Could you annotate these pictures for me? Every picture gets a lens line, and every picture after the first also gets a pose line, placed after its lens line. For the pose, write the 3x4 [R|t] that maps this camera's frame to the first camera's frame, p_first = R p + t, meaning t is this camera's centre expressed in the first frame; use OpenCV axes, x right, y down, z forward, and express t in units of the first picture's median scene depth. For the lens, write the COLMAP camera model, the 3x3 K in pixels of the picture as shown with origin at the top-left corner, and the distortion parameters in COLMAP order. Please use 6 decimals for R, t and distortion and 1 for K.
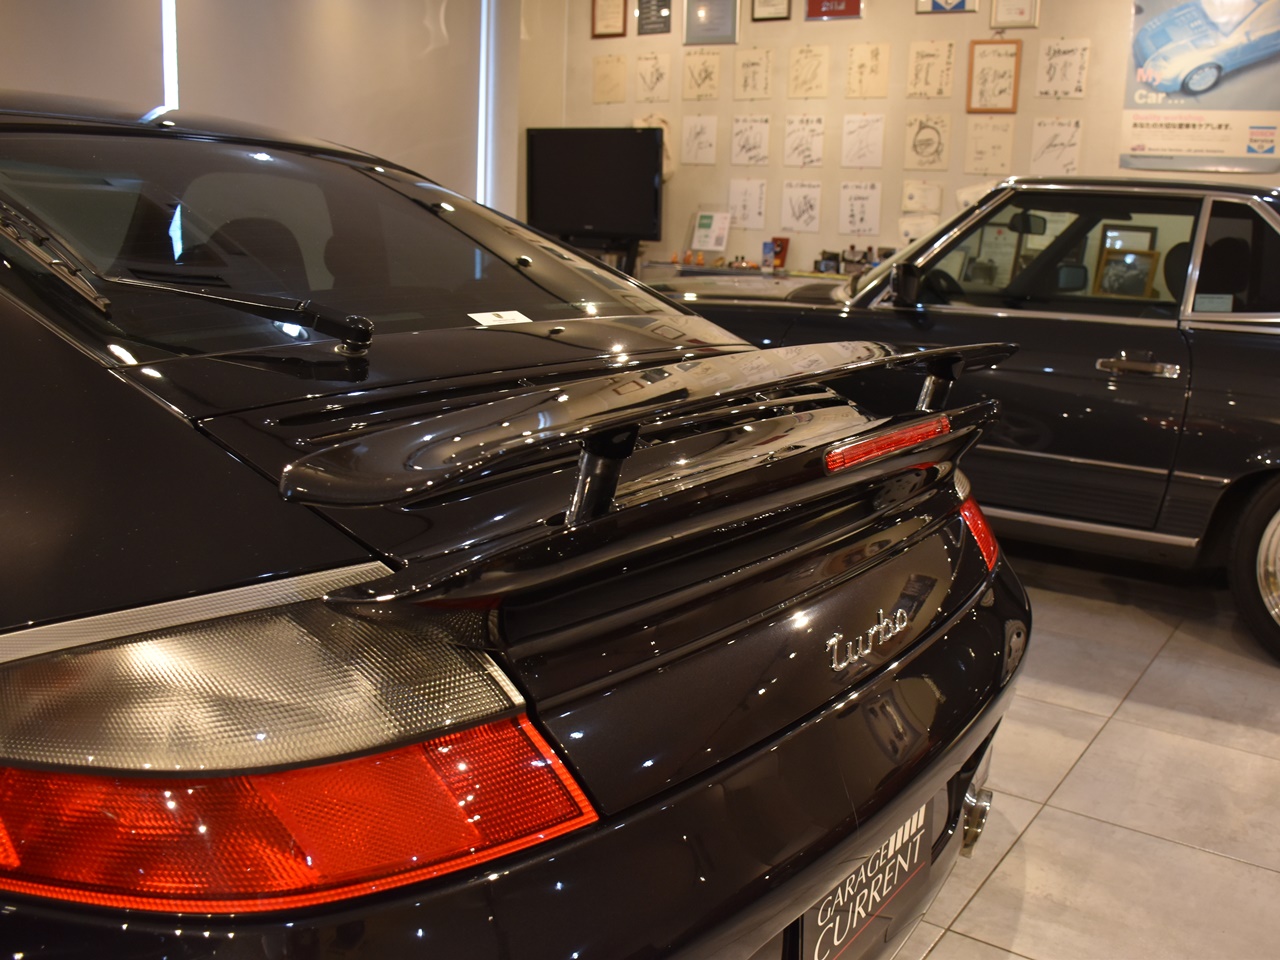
lens RADIAL K [[1097.0, 0, 679.9], [0, 1097.0, 476.3], [0, 0, 1]] dist [-0.104095, 0.029274]
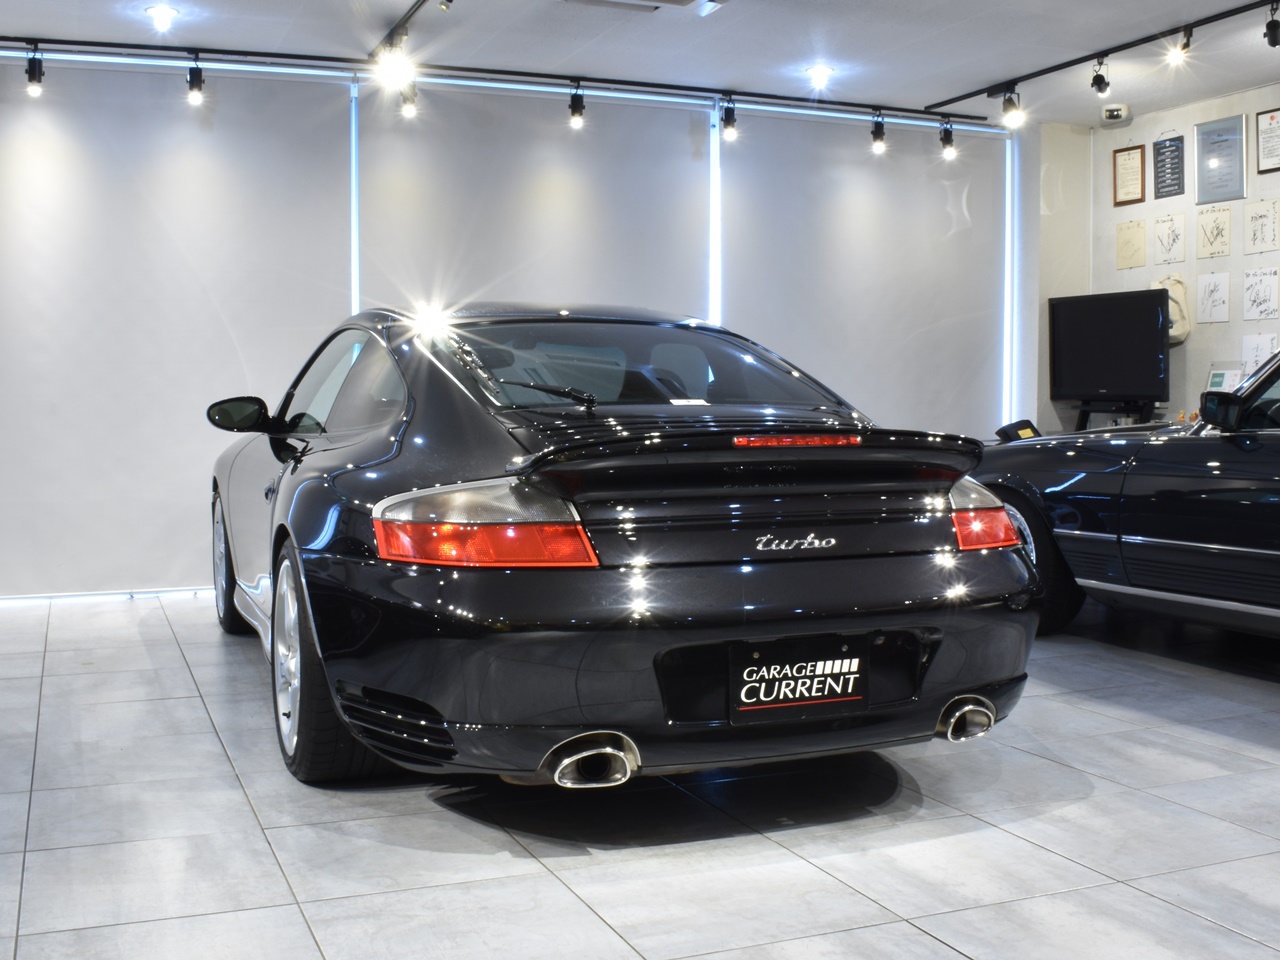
lens RADIAL K [[1348.9, 0, 635.0], [0, 1348.9, 479.5], [0, 0, 1]] dist [-0.117270, 0.000000]
pose [[0.834903, -0.016251, -0.550157, 0.246963], [-0.086660, 0.983215, -0.160557, 0.087657], [0.543531, 0.181726, 0.819481, -0.224099]]
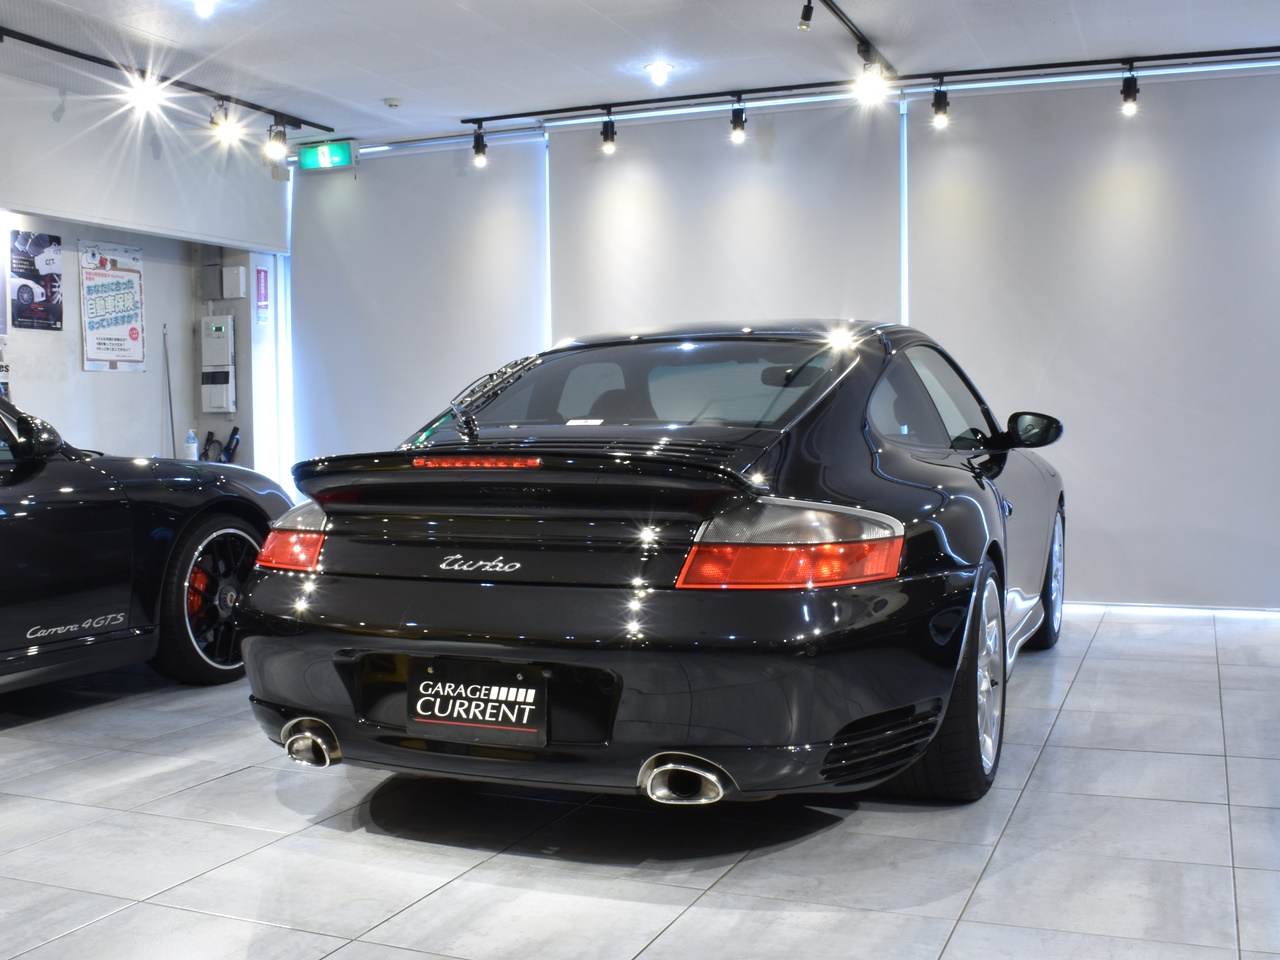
lens RADIAL K [[1334.4, 0, 638.7], [0, 1334.4, 492.0], [0, 0, 1]] dist [-0.121186, 0.000000]
pose [[0.246417, 0.004538, -0.969153, 0.498424], [-0.201111, 0.978462, -0.046553, 0.014761], [0.948068, 0.206378, 0.242022, 0.130634]]
